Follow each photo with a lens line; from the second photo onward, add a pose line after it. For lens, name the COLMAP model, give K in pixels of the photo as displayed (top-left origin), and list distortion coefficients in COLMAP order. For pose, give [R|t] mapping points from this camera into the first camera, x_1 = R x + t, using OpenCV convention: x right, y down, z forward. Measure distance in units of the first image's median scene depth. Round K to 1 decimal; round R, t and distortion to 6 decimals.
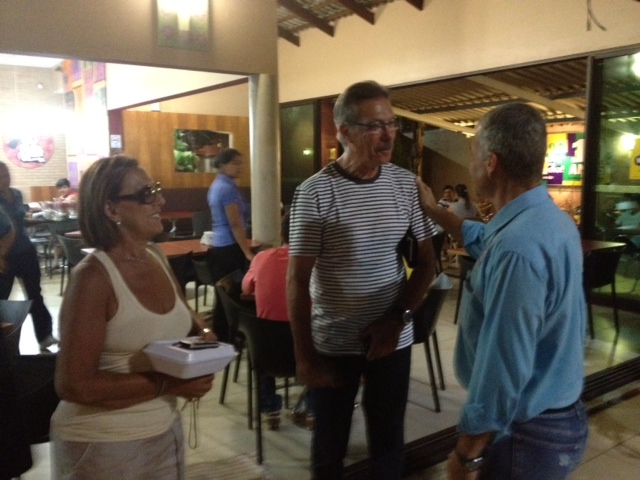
lens RADIAL K [[608.1, 0, 320.0], [0, 608.1, 240.0], [0, 0, 1]] dist [0.150473, -0.270591]
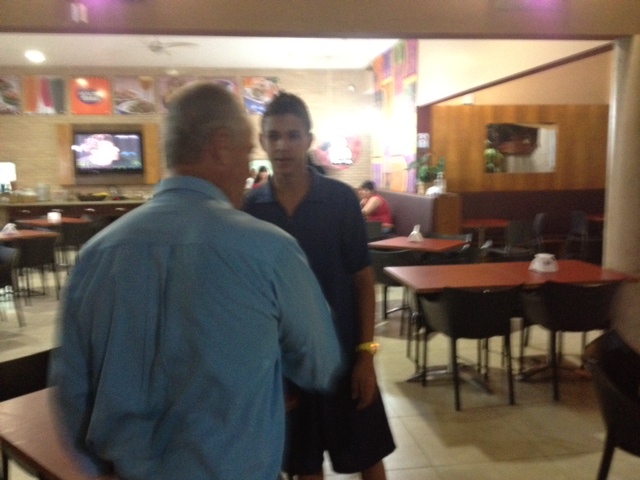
lens RADIAL K [[608.1, 0, 320.0], [0, 608.1, 240.0], [0, 0, 1]] dist [0.150473, -0.270591]
pose [[0.892493, 0.045405, -0.448769, -0.044293], [-0.044296, 0.998934, 0.012976, -0.014504], [0.448880, 0.008298, 0.893553, 0.102217]]
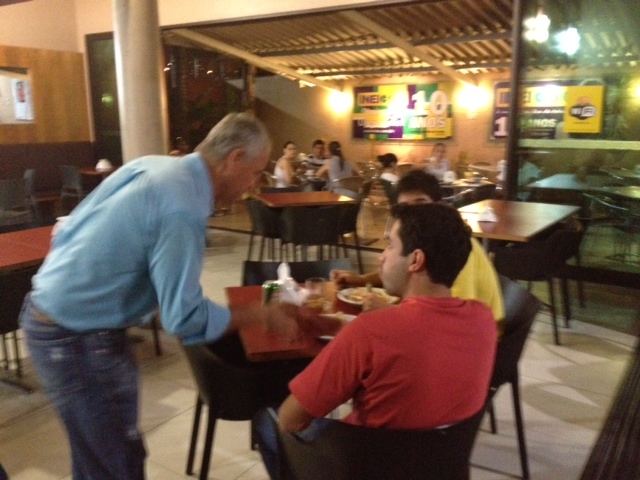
lens RADIAL K [[608.1, 0, 320.0], [0, 608.1, 240.0], [0, 0, 1]] dist [0.150473, -0.270591]
pose [[0.940238, -0.062047, 0.334816, -0.078446], [0.036759, 0.996008, 0.081349, -0.015856], [-0.338527, -0.064179, 0.938765, 0.151156]]
